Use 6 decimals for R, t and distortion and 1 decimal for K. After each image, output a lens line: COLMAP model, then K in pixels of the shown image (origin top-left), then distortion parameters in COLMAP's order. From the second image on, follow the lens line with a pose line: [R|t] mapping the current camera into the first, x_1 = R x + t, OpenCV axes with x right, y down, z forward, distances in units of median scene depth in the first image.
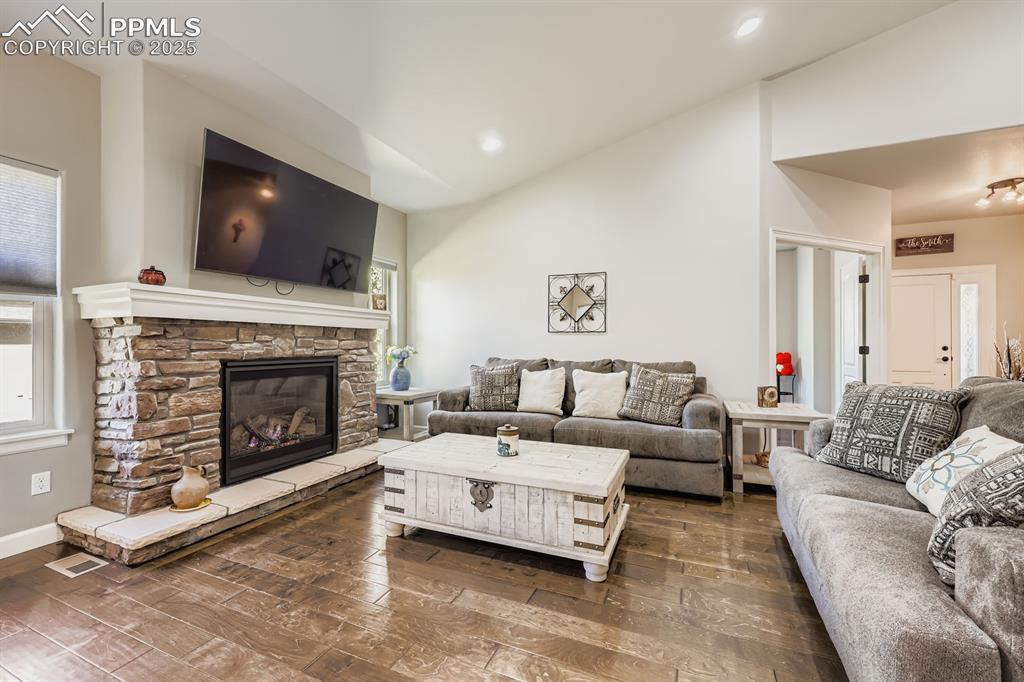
lens RADIAL K [[417.6, 0, 513.7], [0, 417.6, 339.9], [0, 0, 1]] dist [0.001310, -0.000010]
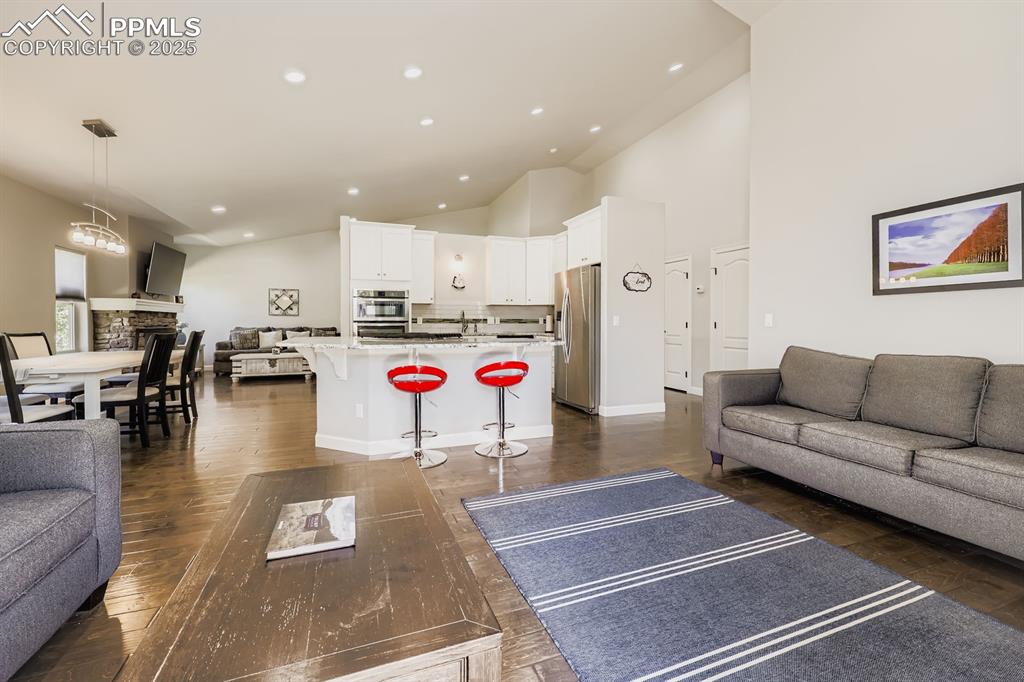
lens RADIAL K [[433.9, 0, 523.2], [0, 433.9, 321.7], [0, 0, 1]] dist [-0.001220, -0.000273]
pose [[0.705629, 0.000197, 0.708582, -0.931074], [-0.007836, 0.999941, 0.007525, -0.017584], [-0.708539, -0.010863, 0.705588, -2.435766]]
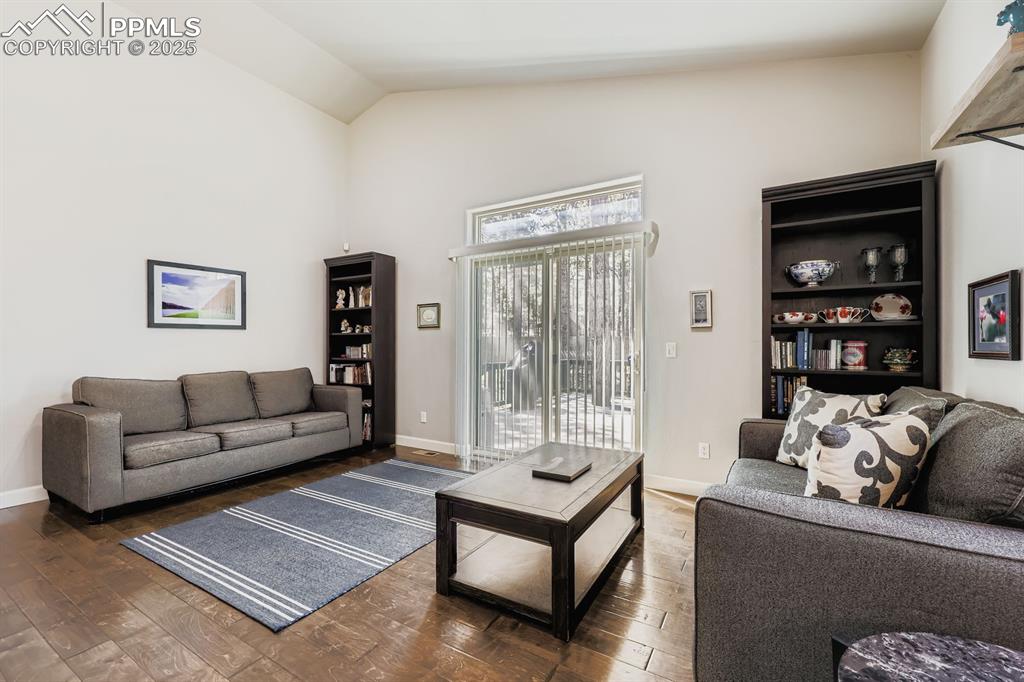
lens RADIAL K [[422.9, 0, 512.0], [0, 422.9, 341.0], [0, 0, 1]] dist [0.000359, 0.000064]
pose [[-0.991049, -0.000495, 0.133499, -0.754848], [-0.003527, 0.999741, -0.022482, -0.018045], [-0.133453, -0.022752, -0.990794, -1.059344]]
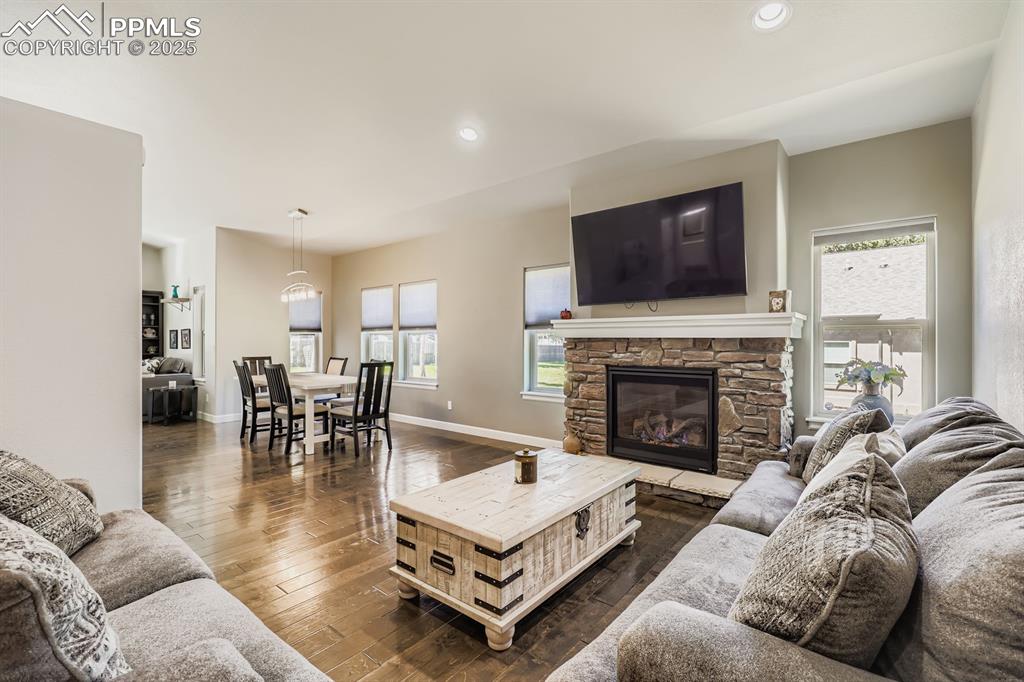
lens RADIAL K [[456.9, 0, 523.4], [0, 456.9, 341.0], [0, 0, 1]] dist [0.001121, 0.000029]
pose [[-0.257371, 0.000572, -0.966313, 0.862202], [0.008836, 0.999959, -0.001761, -0.032680], [0.966272, -0.008992, -0.257365, 1.123167]]
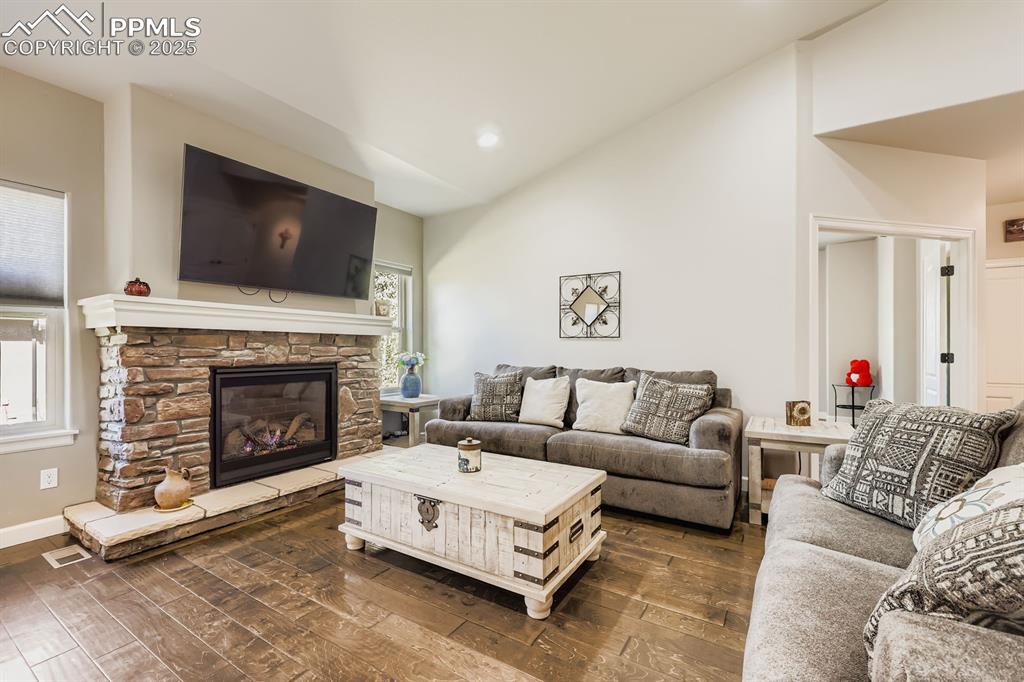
lens RADIAL K [[429.4, 0, 513.5], [0, 429.4, 346.0], [0, 0, 1]] dist [0.000690, 0.000151]
pose [[0.988248, -0.001567, -0.152854, 0.204957], [0.002153, 0.999991, 0.003670, -0.005708], [0.152847, -0.003956, 0.988242, 0.061208]]
